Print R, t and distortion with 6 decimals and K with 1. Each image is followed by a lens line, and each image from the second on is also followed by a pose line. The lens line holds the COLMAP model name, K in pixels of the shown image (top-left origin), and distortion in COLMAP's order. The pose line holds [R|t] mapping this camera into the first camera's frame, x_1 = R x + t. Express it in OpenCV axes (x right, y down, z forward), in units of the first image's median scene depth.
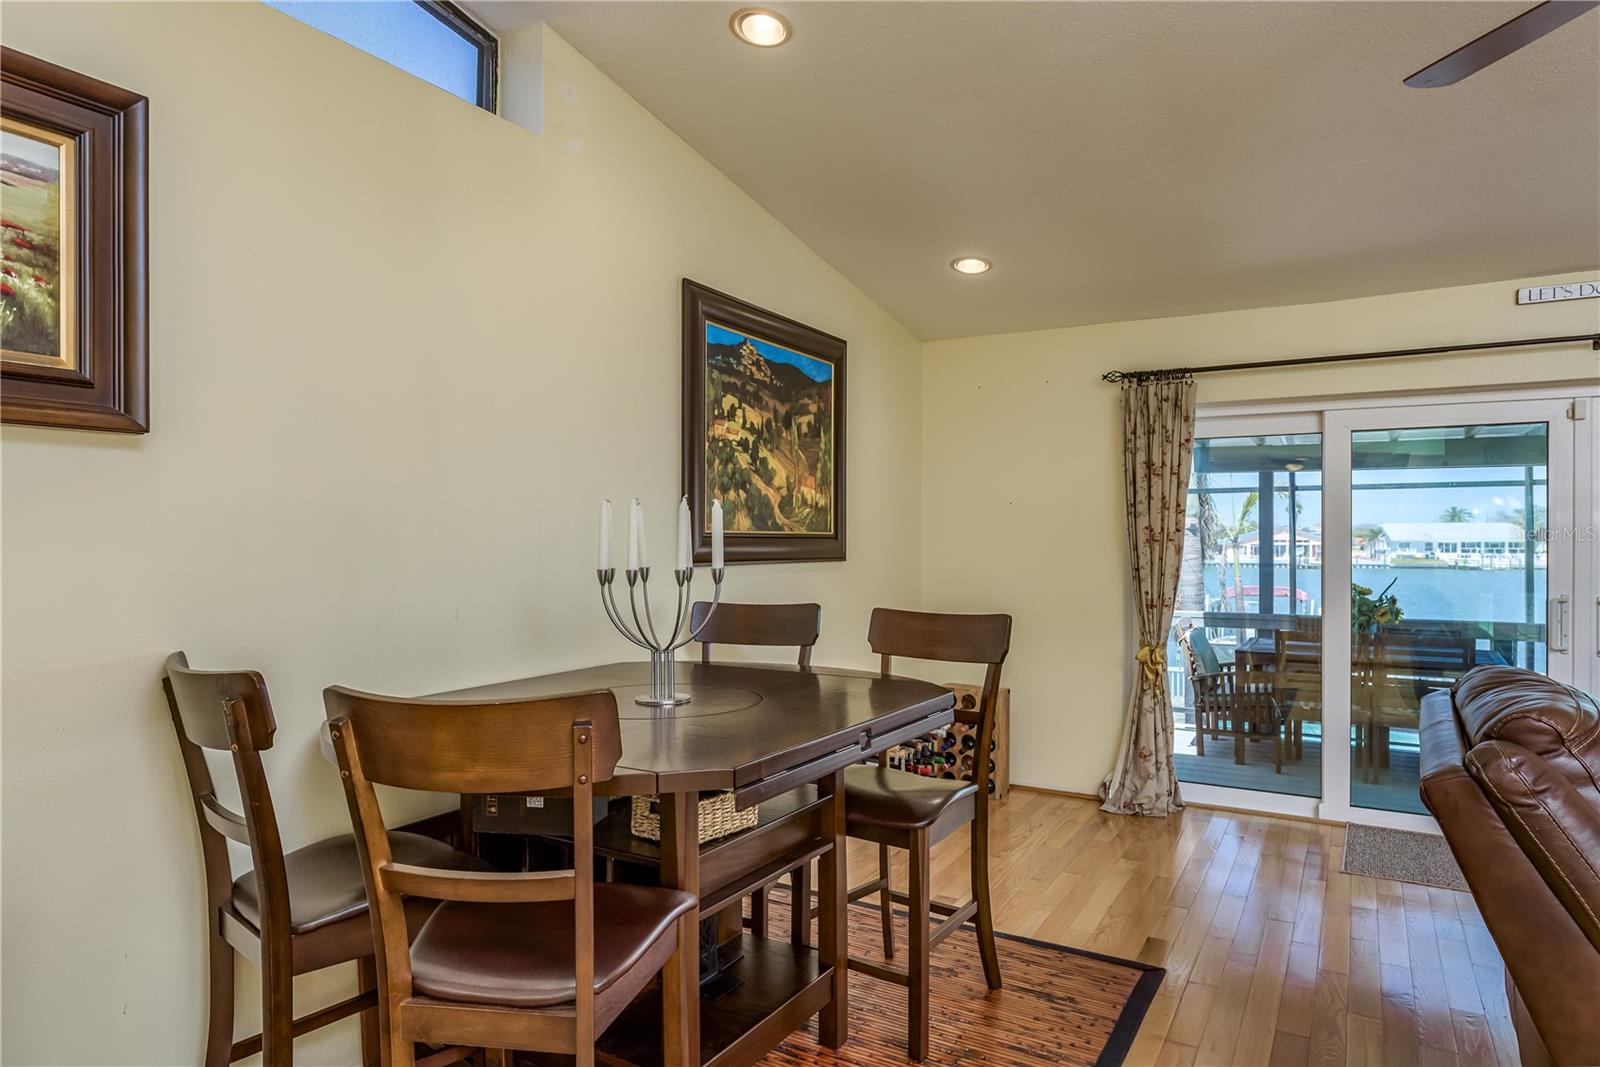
lens RADIAL K [[958.7, 0, 800.0], [0, 958.7, 533.5], [0, 0, 1]] dist [0.001694, -0.001823]
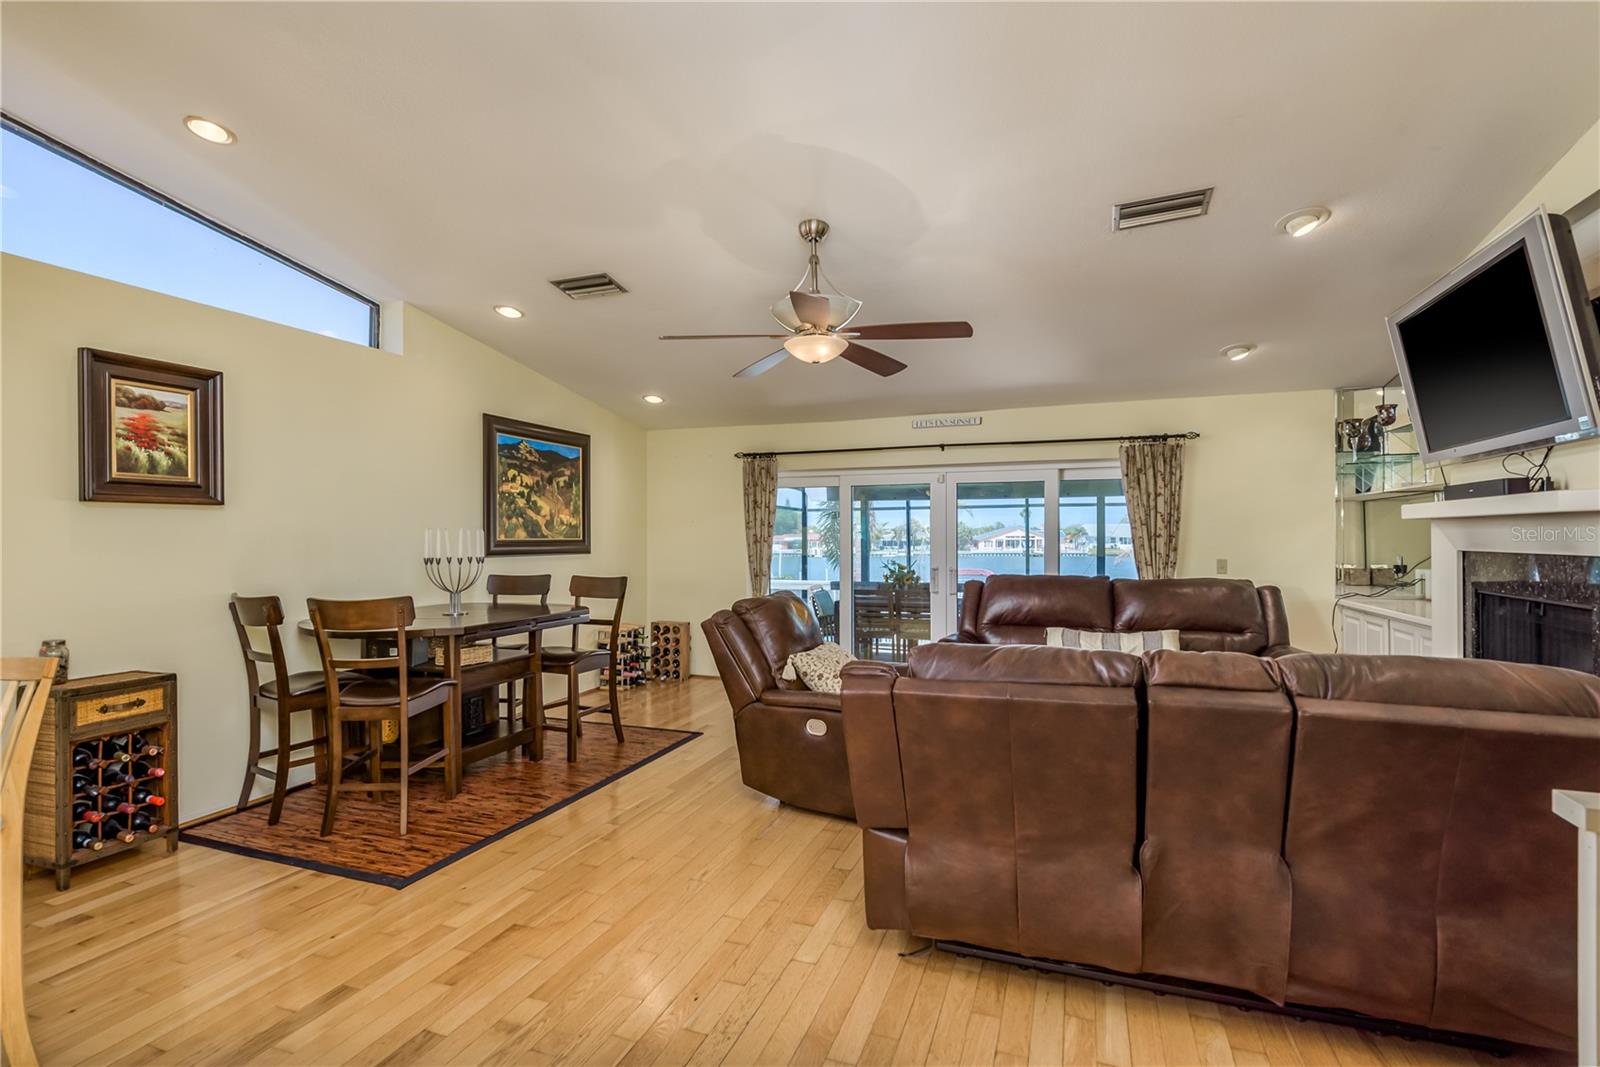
lens RADIAL K [[750.4, 0, 800.0], [0, 750.4, 533.5], [0, 0, 1]] dist [0.002475, 0.000084]
pose [[0.984499, -0.005352, 0.175307, 0.222772], [0.005198, 0.999986, 0.001339, -0.011921], [-0.175311, -0.000407, 0.984513, -0.580081]]
